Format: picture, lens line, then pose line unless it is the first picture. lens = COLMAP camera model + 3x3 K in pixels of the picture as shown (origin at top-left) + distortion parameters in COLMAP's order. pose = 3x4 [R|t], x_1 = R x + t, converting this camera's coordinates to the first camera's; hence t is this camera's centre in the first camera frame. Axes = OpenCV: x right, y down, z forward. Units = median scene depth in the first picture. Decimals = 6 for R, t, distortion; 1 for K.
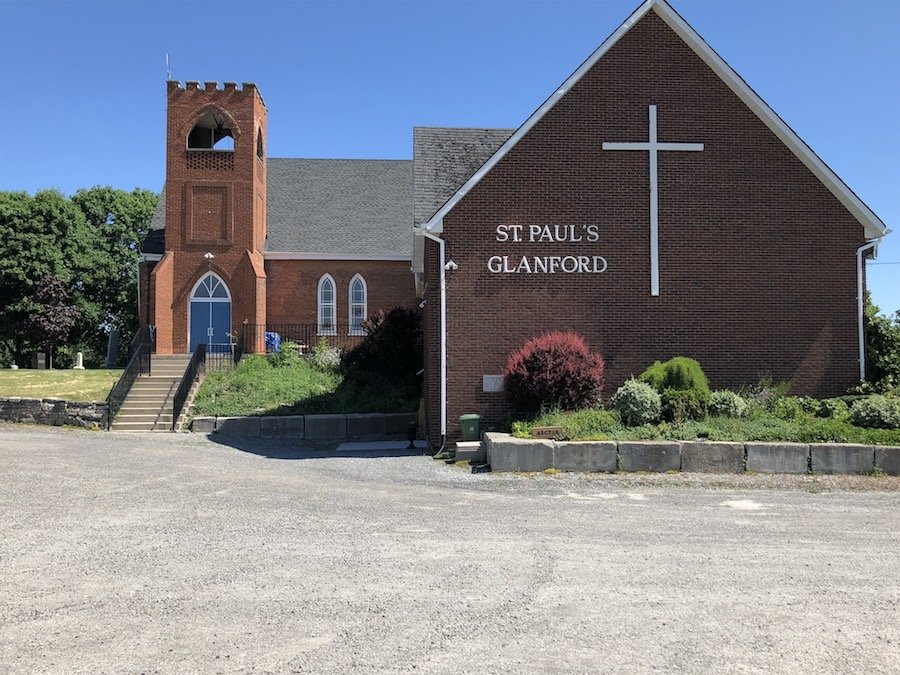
lens RADIAL K [[807.2, 0, 450.0], [0, 807.2, 337.5], [0, 0, 1]] dist [0.143171, -0.283017]
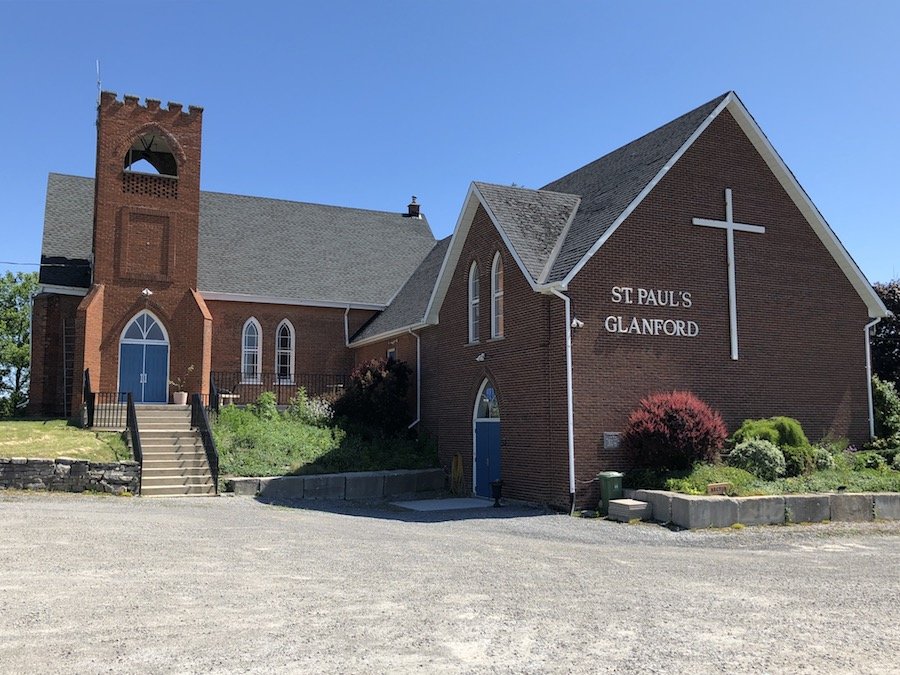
lens RADIAL K [[807.2, 0, 450.0], [0, 807.2, 337.5], [0, 0, 1]] dist [0.143171, -0.283017]
pose [[0.934928, 0.041553, 0.352395, -0.492584], [-0.020523, 0.997789, -0.063207, -0.003458], [-0.354243, 0.051862, 0.933714, 0.102590]]
